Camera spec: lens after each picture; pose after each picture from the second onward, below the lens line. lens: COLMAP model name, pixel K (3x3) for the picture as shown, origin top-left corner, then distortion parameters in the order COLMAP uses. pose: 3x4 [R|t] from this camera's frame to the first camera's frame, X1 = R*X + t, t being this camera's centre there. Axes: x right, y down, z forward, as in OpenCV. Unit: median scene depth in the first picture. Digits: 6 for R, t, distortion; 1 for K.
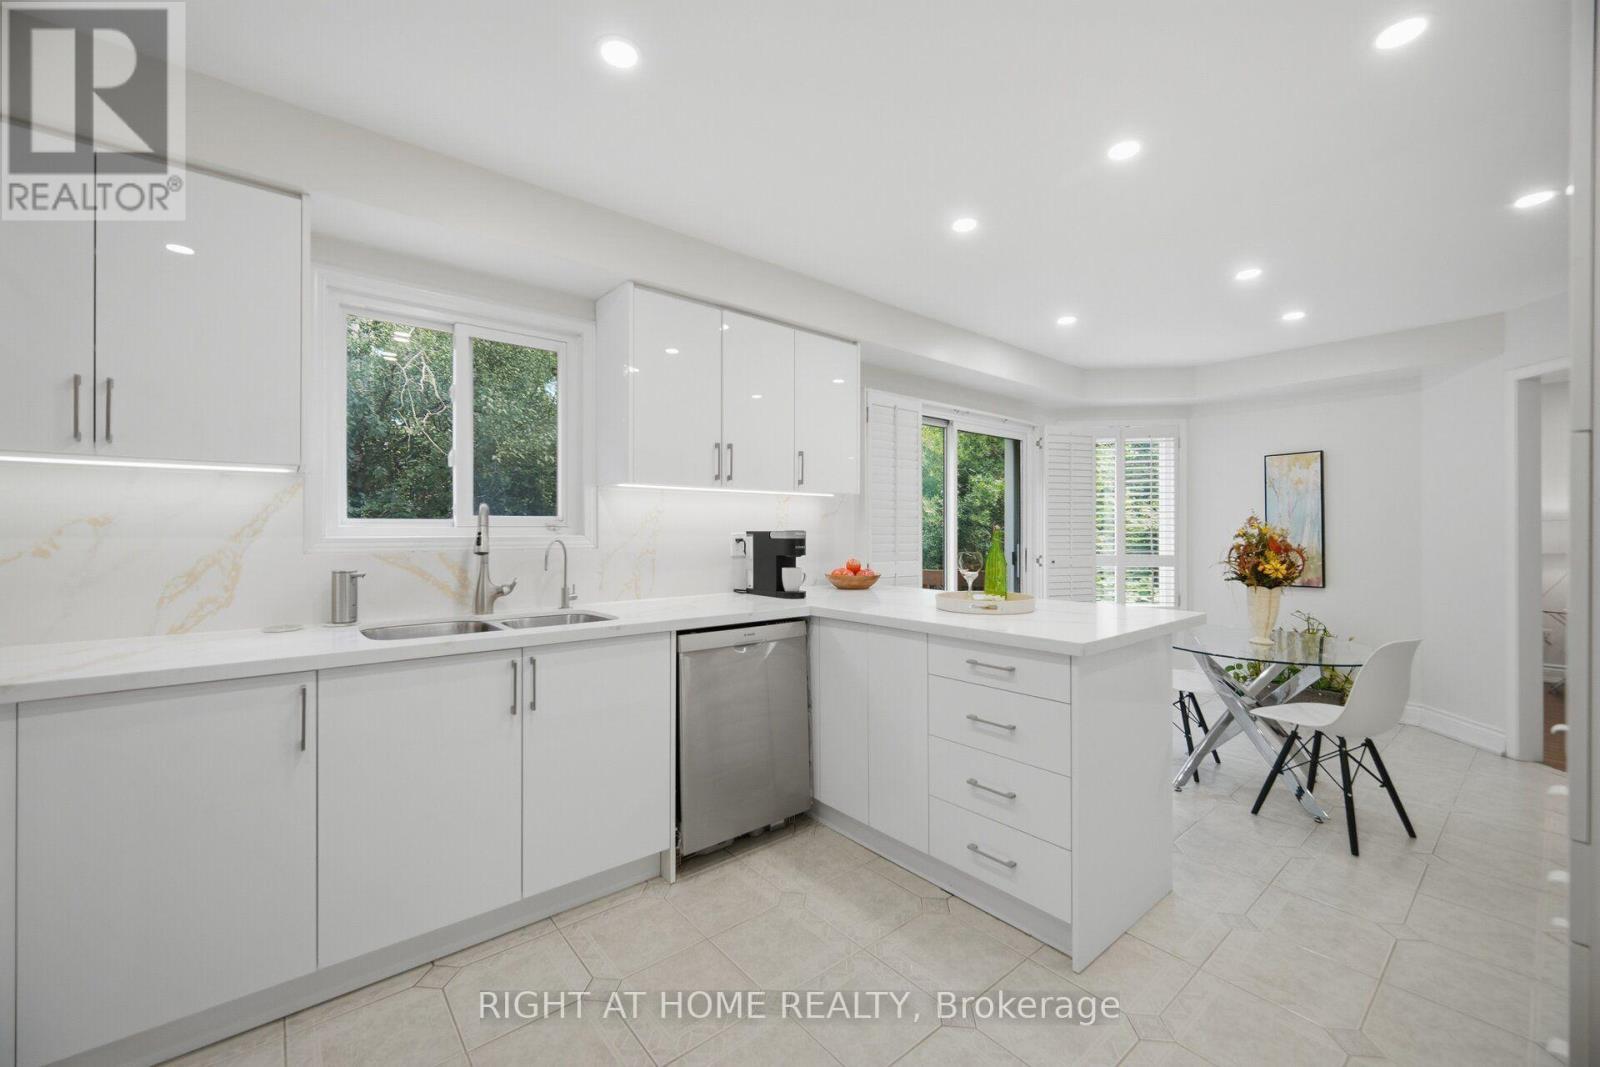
lens RADIAL K [[647.0, 0, 788.2], [0, 647.0, 523.7], [0, 0, 1]] dist [-0.003902, 0.000043]
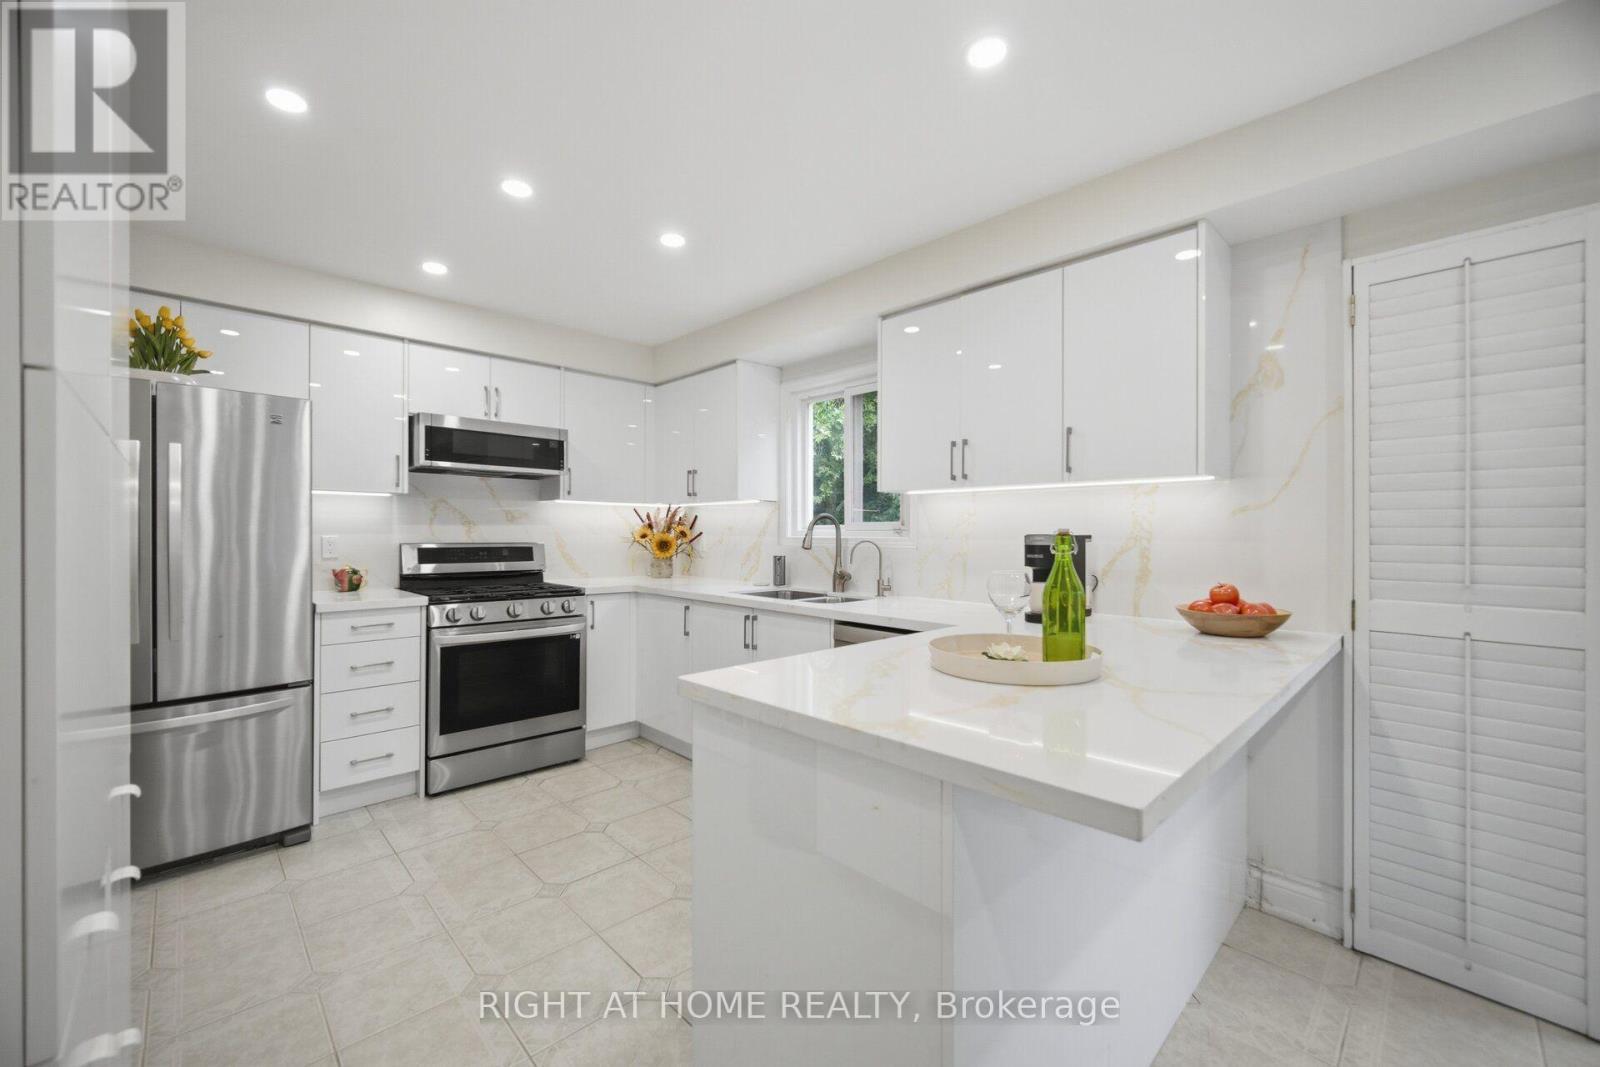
lens RADIAL K [[647.0, 0, 805.2], [0, 647.0, 531.8], [0, 0, 1]] dist [-0.003902, 0.000043]
pose [[0.077423, -0.002128, -0.996996, 1.055219], [0.005951, 0.999981, -0.001672, 0.011148], [0.996981, -0.005804, 0.077435, 0.914183]]
